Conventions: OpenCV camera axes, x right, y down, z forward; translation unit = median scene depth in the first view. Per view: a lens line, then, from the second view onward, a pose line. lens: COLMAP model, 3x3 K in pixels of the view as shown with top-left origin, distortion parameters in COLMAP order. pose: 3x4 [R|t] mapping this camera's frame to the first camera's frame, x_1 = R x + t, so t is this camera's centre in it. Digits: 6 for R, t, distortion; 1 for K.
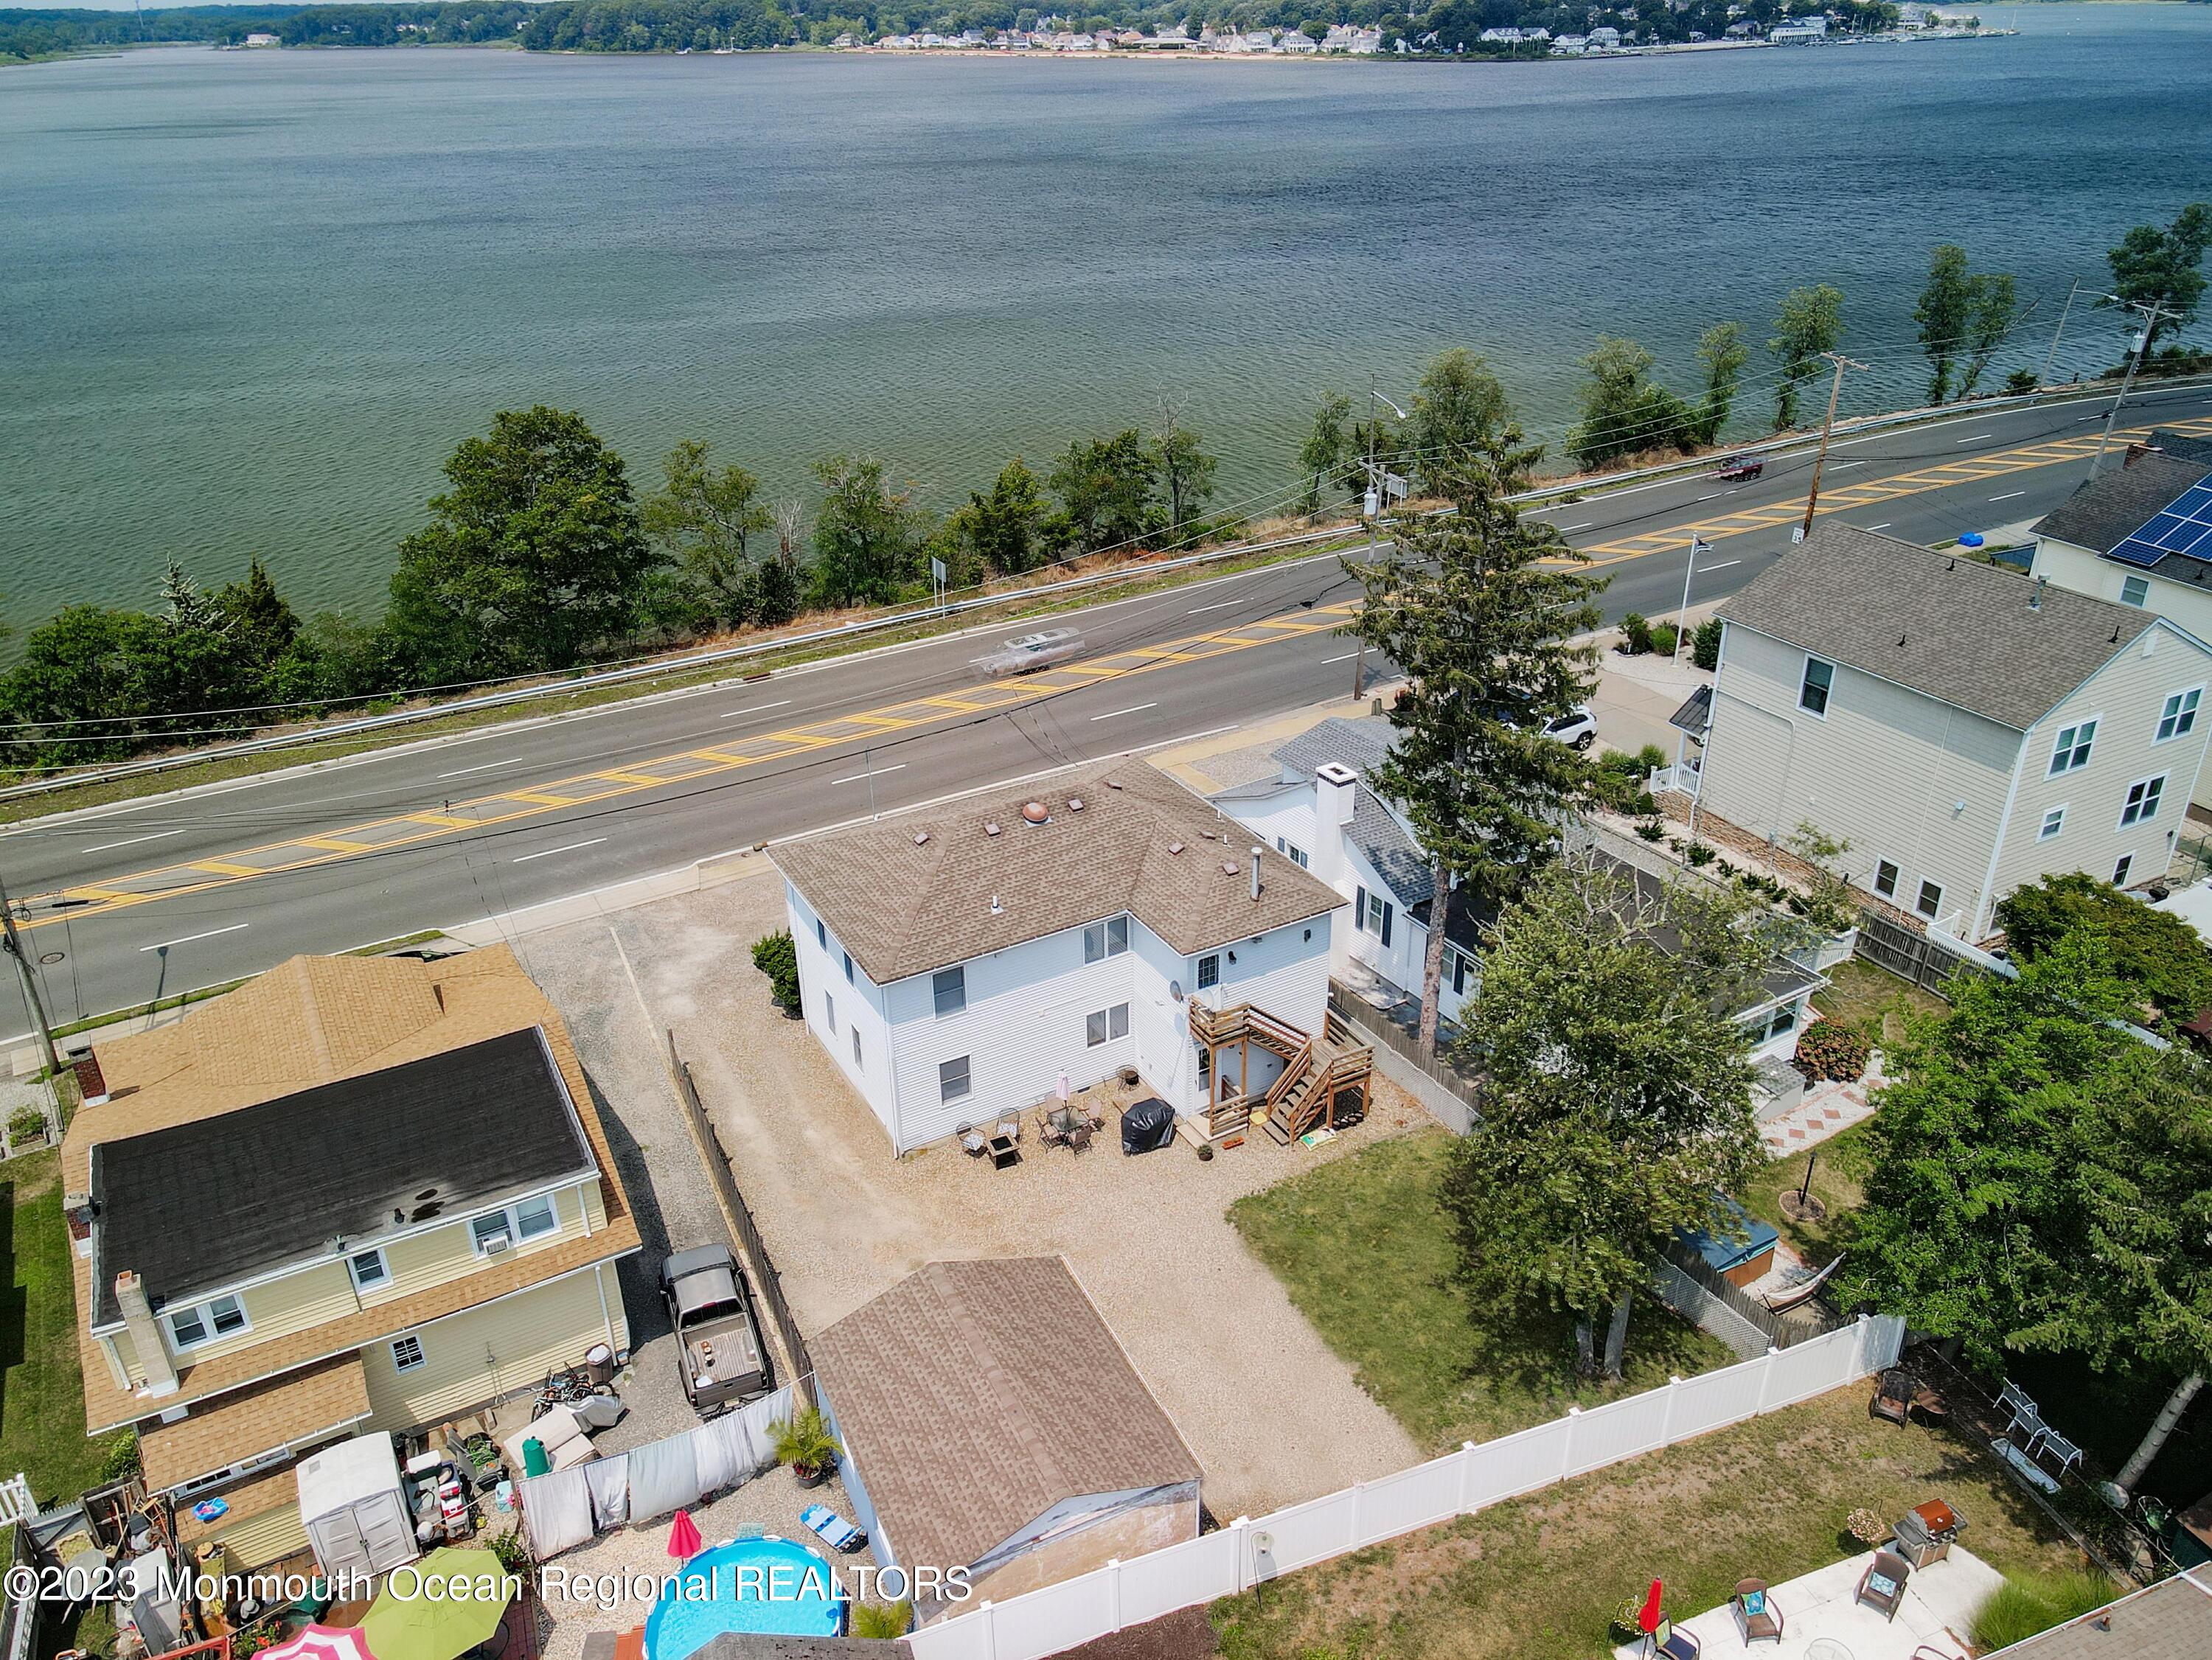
lens RADIAL K [[1605.5, 0, 1104.0], [0, 1605.5, 825.6], [0, 0, 1]] dist [0.012701, 0.011334]
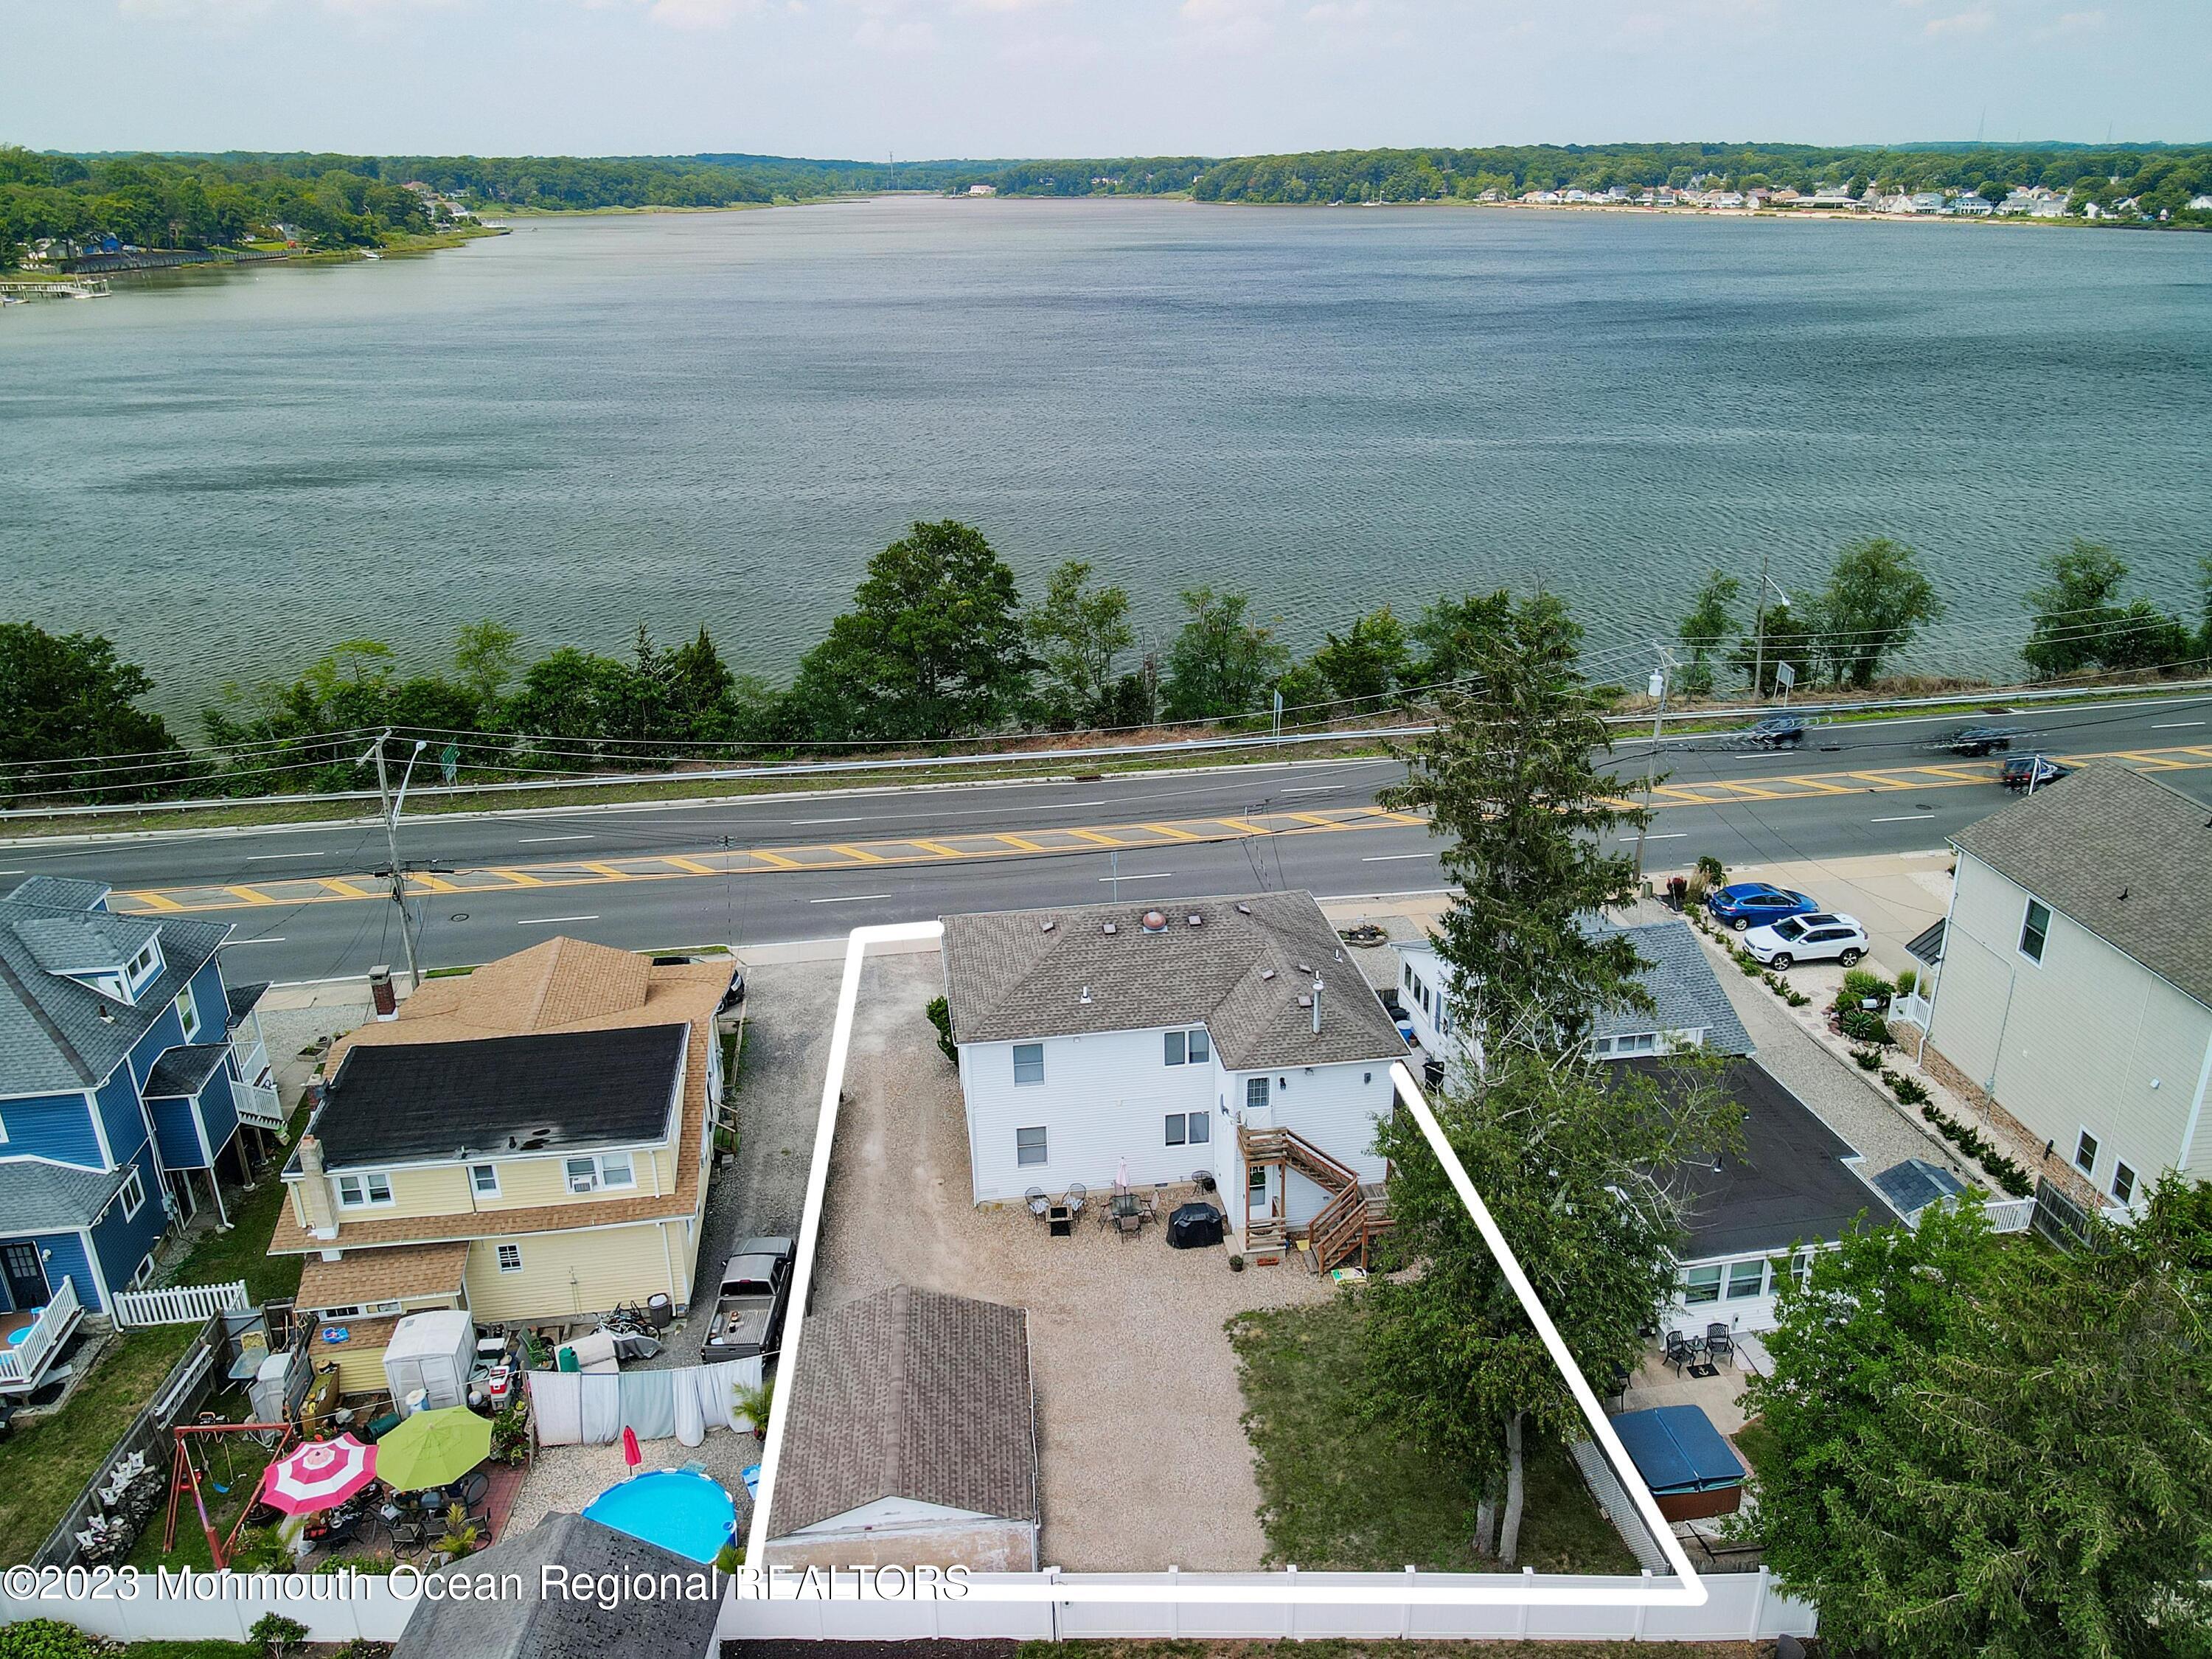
lens RADIAL K [[1605.7, 0, 1119.7], [0, 1605.7, 841.4], [0, 0, 1]] dist [0.012701, 0.011334]
pose [[0.936485, 0.145716, -0.319002, 0.215587], [-0.167956, 0.984847, -0.043200, -0.007955], [0.307873, 0.094034, 0.946769, -0.035086]]
